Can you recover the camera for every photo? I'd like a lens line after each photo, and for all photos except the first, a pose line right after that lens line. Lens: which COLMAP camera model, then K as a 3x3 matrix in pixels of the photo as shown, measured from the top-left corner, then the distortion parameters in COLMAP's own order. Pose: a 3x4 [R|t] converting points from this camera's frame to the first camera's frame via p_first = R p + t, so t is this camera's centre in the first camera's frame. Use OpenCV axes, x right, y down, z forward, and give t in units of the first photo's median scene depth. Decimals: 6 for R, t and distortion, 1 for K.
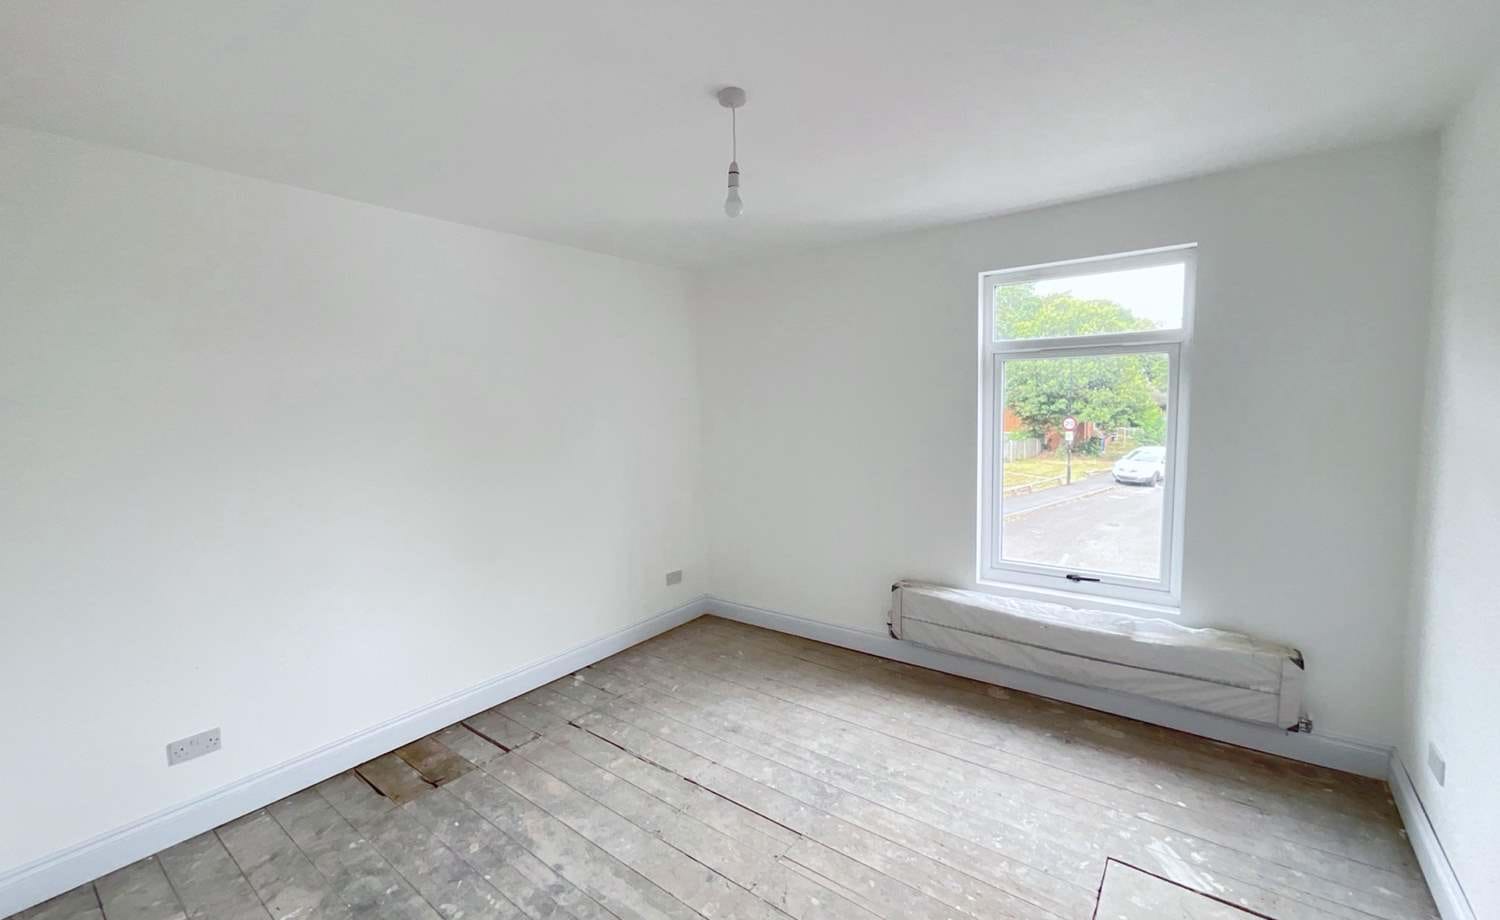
lens RADIAL K [[610.6, 0, 753.6], [0, 610.6, 457.8], [0, 0, 1]] dist [0.000396, 0.002964]
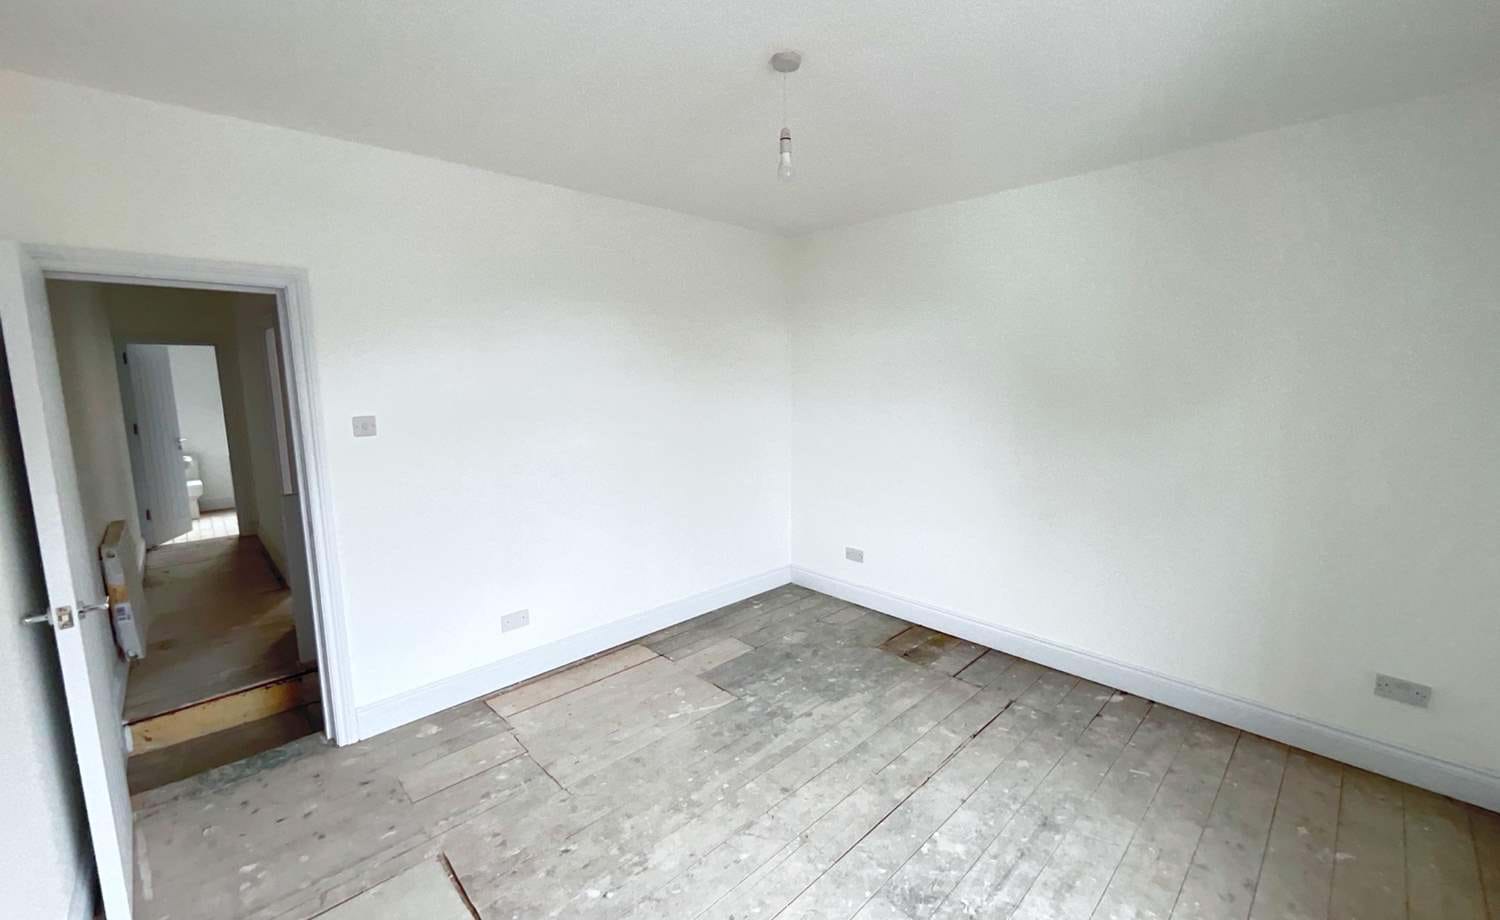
lens RADIAL K [[610.6, 0, 749.7], [0, 610.6, 459.4], [0, 0, 1]] dist [0.000396, 0.002964]
pose [[-0.146193, 0.164262, -0.975523, 0.649493], [-0.081872, 0.980726, 0.177408, -0.075863], [0.985862, 0.105804, -0.129927, 0.698739]]
